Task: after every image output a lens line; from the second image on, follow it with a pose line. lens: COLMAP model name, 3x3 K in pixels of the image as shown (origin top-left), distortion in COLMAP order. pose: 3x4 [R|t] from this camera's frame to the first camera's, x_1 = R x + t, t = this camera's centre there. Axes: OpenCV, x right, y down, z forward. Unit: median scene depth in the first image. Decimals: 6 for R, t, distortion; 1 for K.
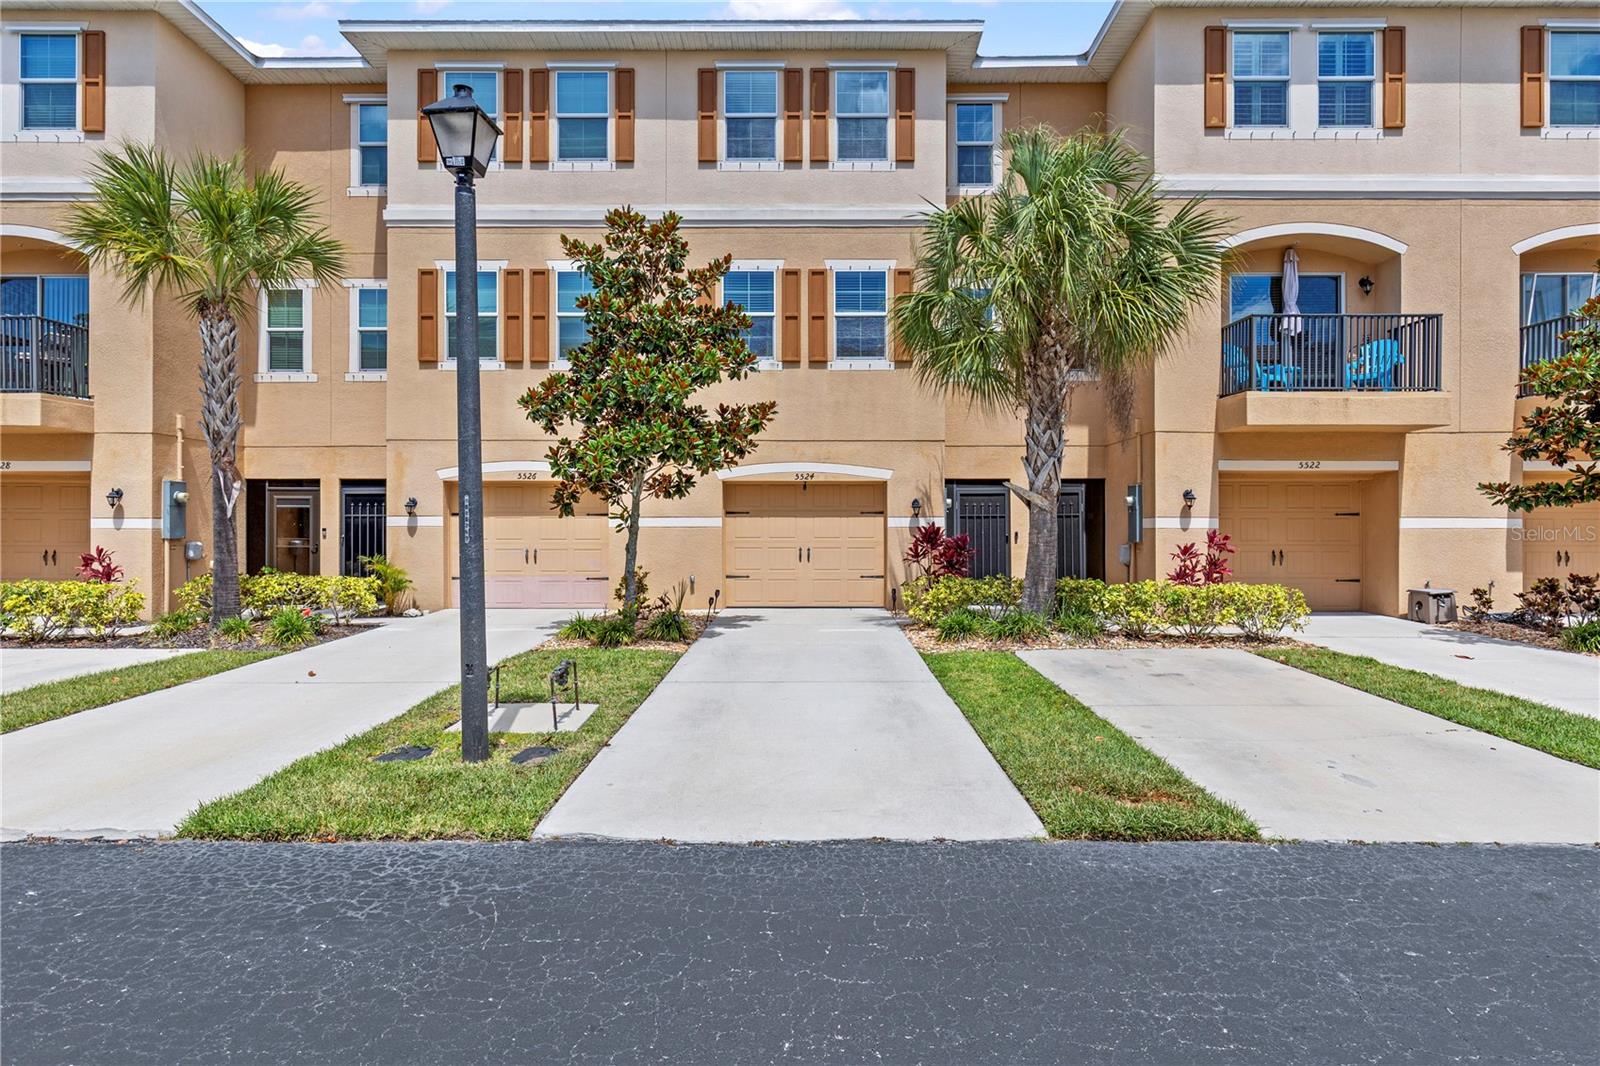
lens RADIAL K [[672.2, 0, 802.8], [0, 672.2, 537.0], [0, 0, 1]] dist [-0.018173, 0.000216]
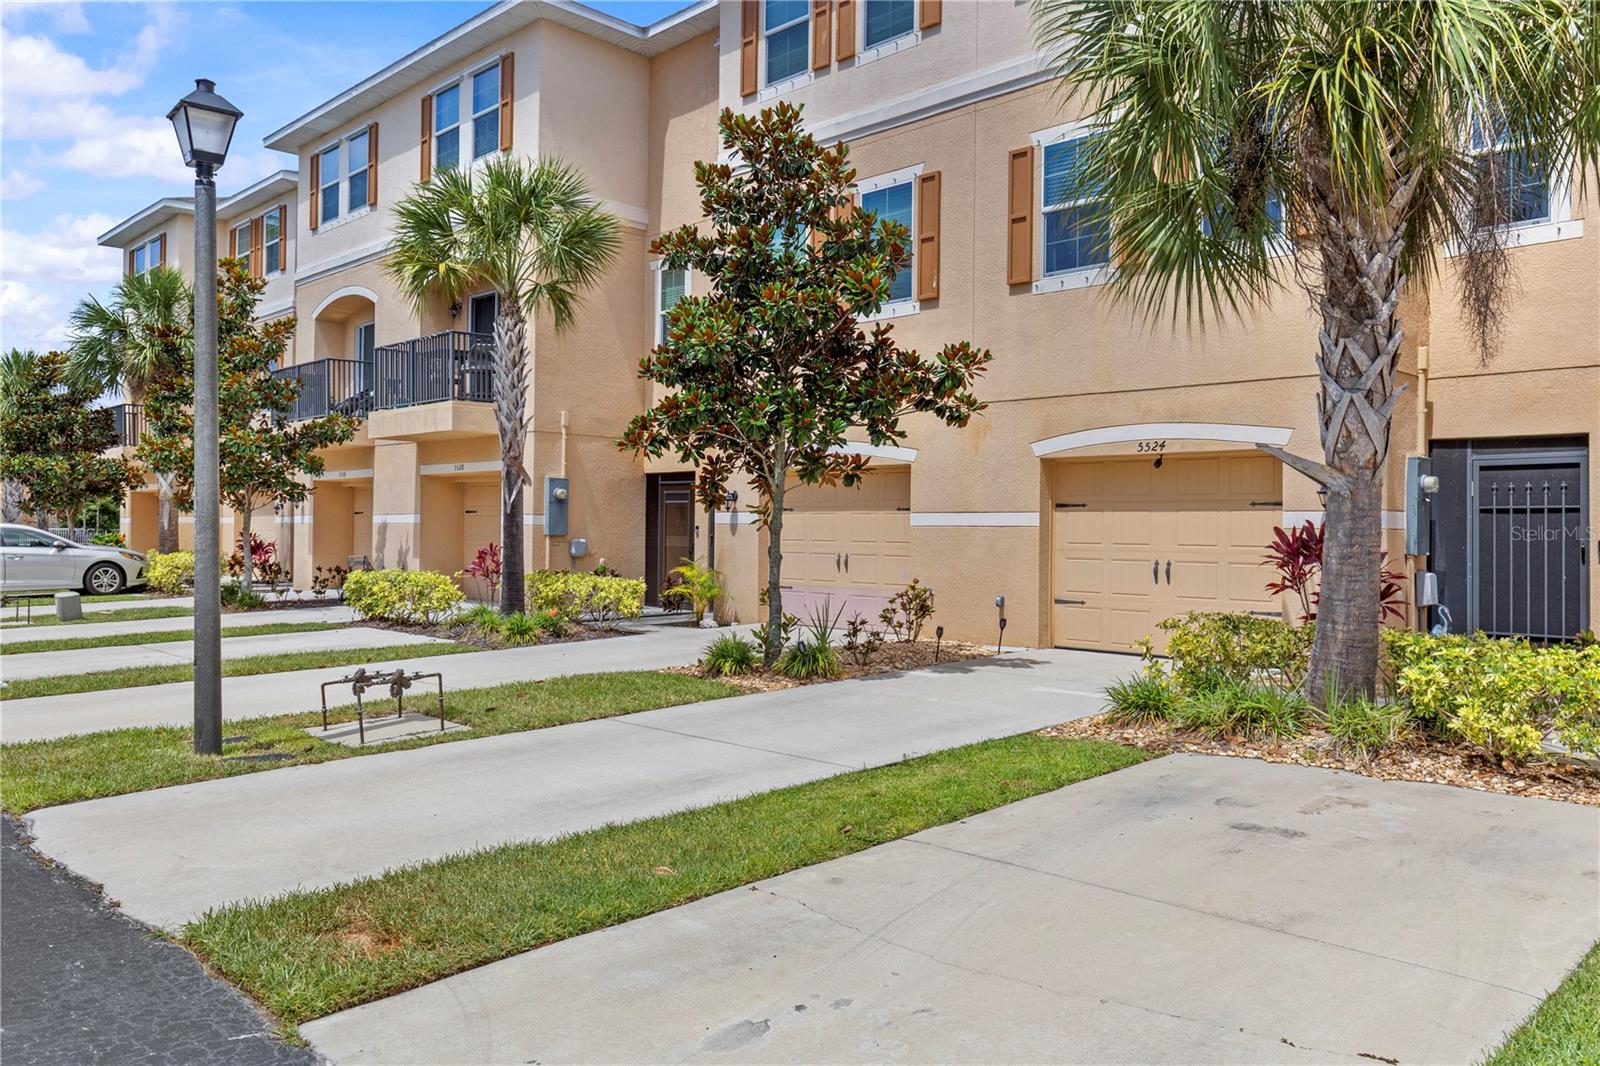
lens RADIAL K [[1164.8, 0, 800.1], [0, 1164.8, 524.4], [0, 0, 1]] dist [-0.015287, -0.002474]
pose [[0.712073, 0.004188, -0.702093, 0.557069], [-0.017150, 0.999788, -0.011431, 0.000251], [0.701896, 0.020180, 0.711993, 0.002152]]
